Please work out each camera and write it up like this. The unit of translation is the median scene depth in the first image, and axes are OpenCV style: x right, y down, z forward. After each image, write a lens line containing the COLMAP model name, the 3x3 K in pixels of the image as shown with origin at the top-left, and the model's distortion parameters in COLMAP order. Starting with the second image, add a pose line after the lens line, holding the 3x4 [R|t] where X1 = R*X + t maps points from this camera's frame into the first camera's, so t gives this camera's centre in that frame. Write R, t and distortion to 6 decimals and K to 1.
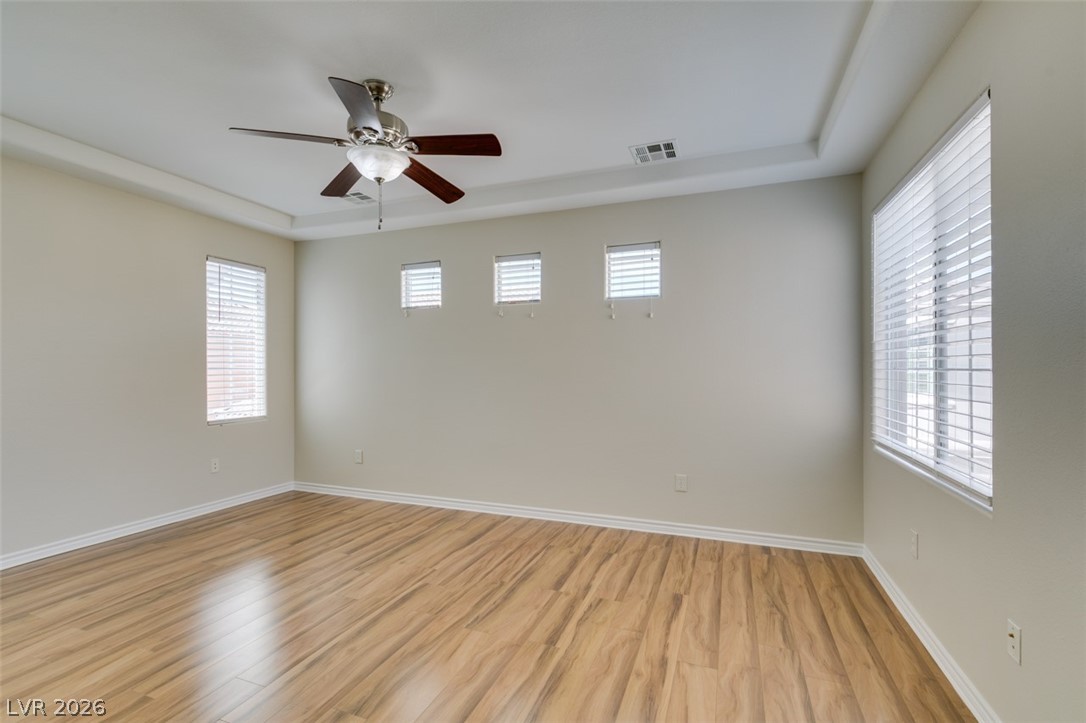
lens RADIAL K [[486.2, 0, 541.1], [0, 486.2, 364.5], [0, 0, 1]] dist [0.000522, 0.000069]
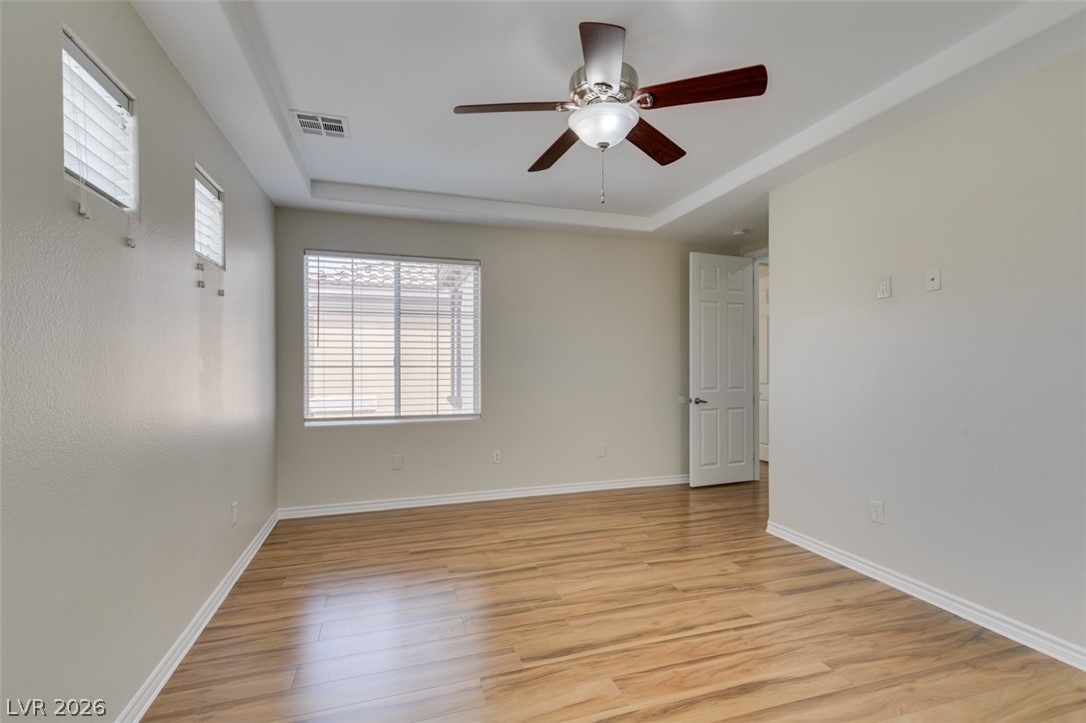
lens RADIAL K [[486.2, 0, 541.4], [0, 486.2, 364.6], [0, 0, 1]] dist [0.000522, 0.000069]
pose [[-0.625396, 0.004846, 0.780292, -0.965623], [-0.000733, 0.999977, -0.006798, 0.012747], [-0.780307, -0.004823, -0.625378, 1.680593]]
